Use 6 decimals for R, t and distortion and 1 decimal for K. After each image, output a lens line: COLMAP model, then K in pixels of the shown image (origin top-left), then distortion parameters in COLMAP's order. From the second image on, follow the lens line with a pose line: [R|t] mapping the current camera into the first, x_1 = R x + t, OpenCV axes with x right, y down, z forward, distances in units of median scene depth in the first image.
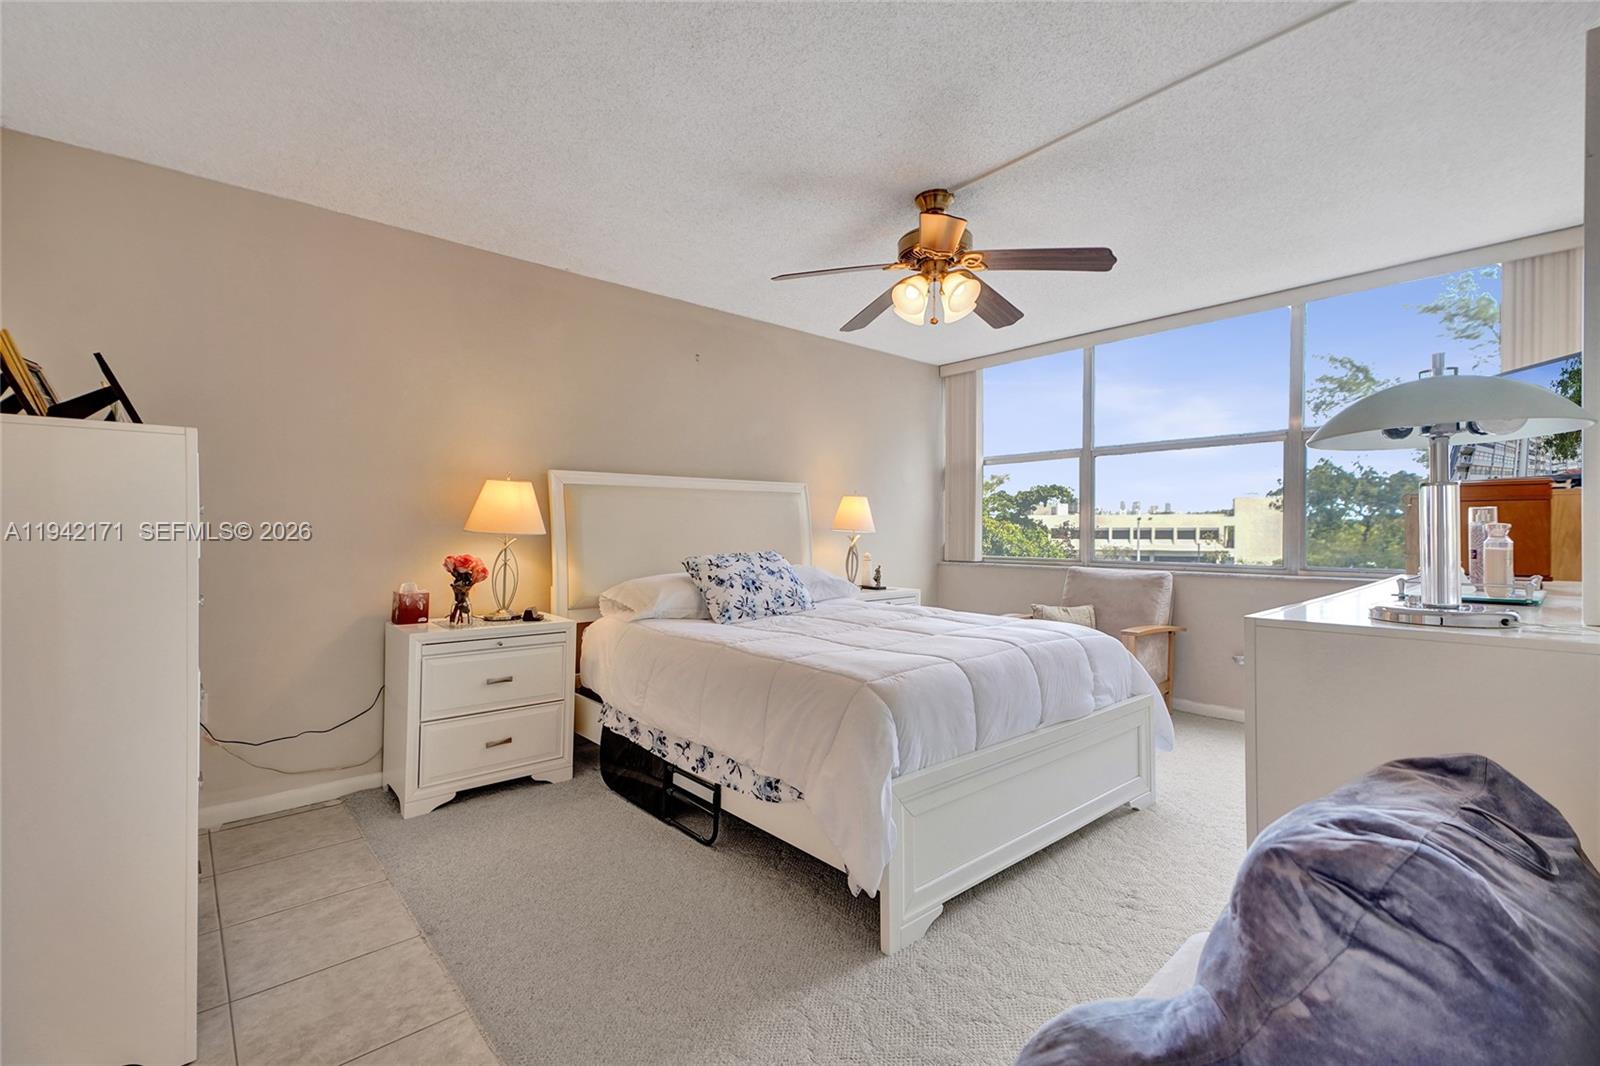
lens RADIAL K [[714.0, 0, 794.9], [0, 714.0, 529.5], [0, 0, 1]] dist [0.022039, -0.007291]
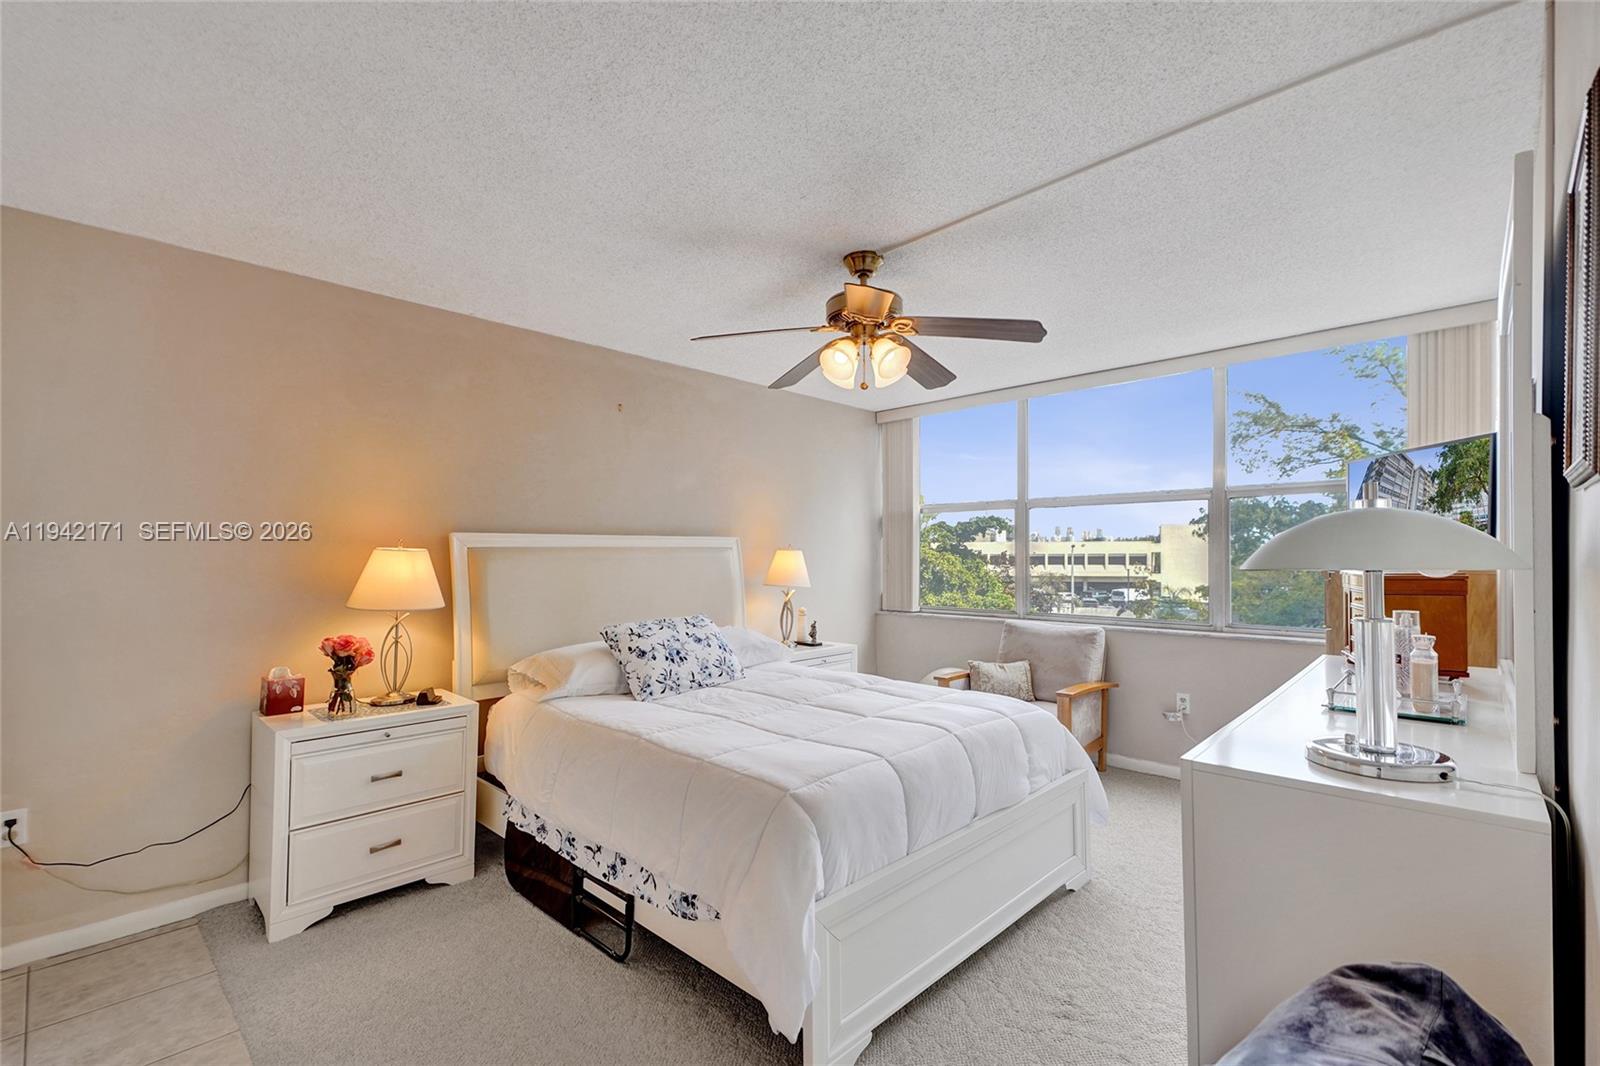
lens RADIAL K [[719.4, 0, 805.2], [0, 719.4, 545.0], [0, 0, 1]] dist [0.019662, -0.001292]
pose [[0.995790, -0.003943, 0.091583, 0.024254], [0.004932, 0.999932, -0.010579, -0.061616], [-0.091535, 0.010986, 0.995741, 0.046121]]
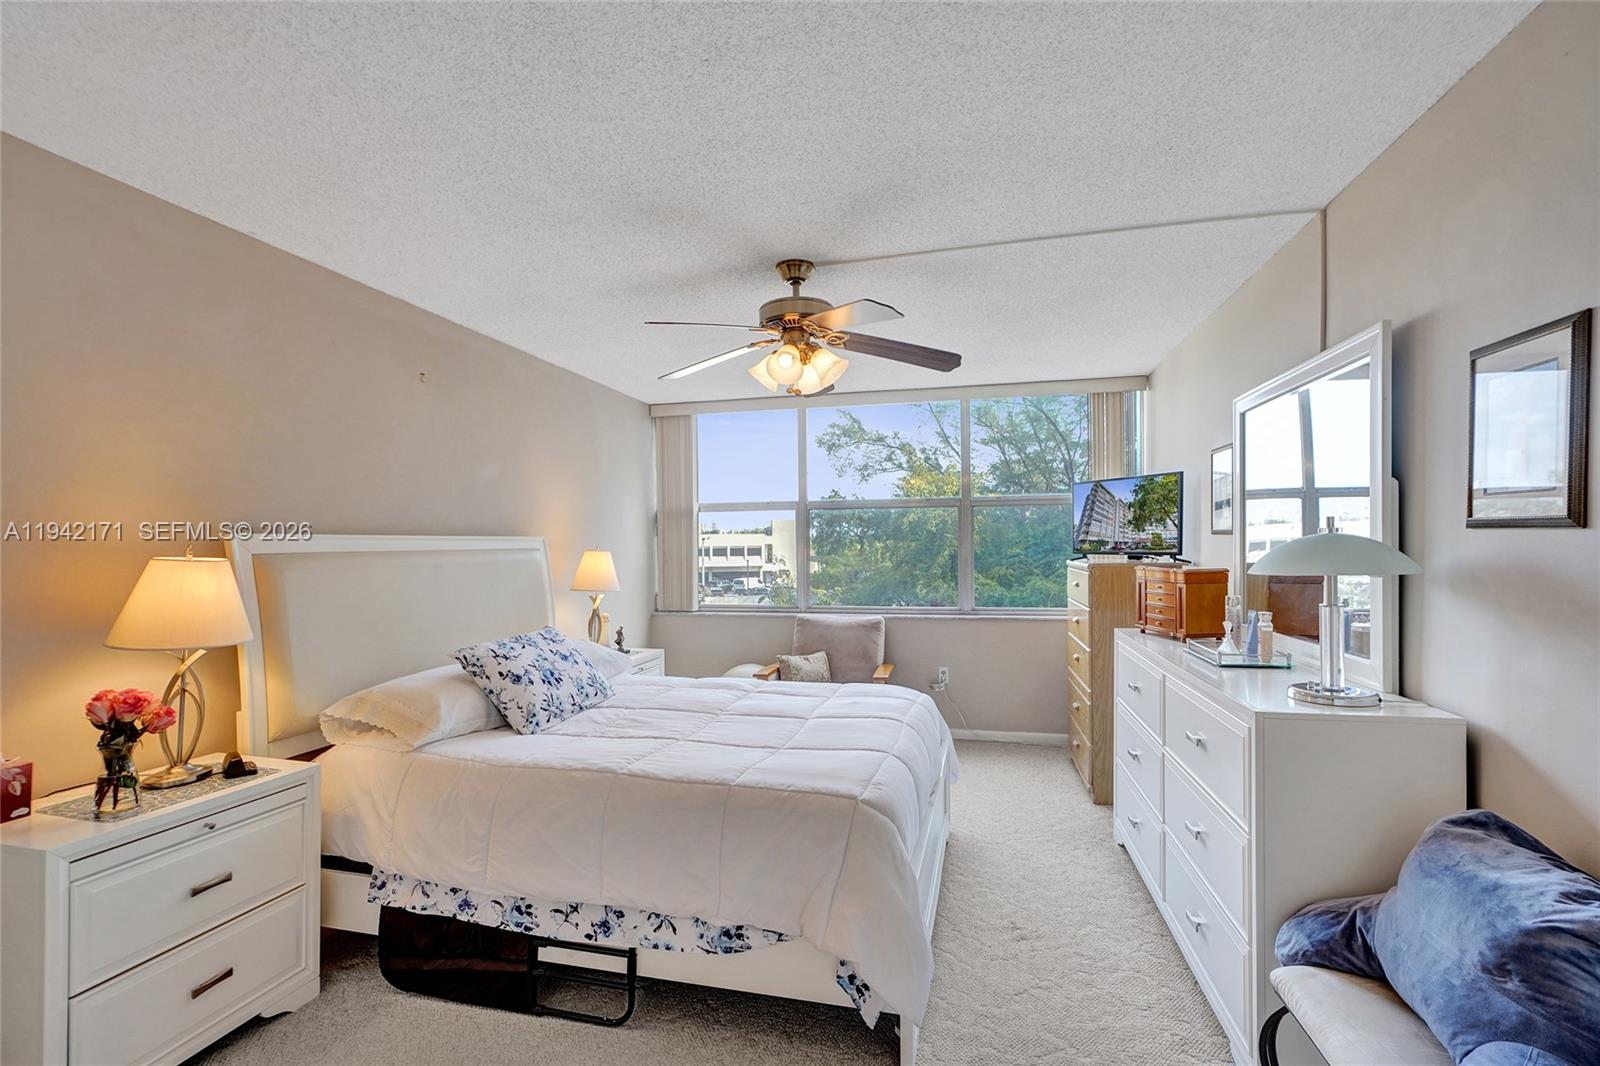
lens RADIAL K [[726.9, 0, 802.2], [0, 726.9, 550.3], [0, 0, 1]] dist [-0.010179, -0.000134]
pose [[0.813573, -0.012246, 0.581333, -0.334305], [0.006606, 0.999908, 0.011818, -0.081113], [-0.581425, -0.005775, 0.813580, 0.177545]]
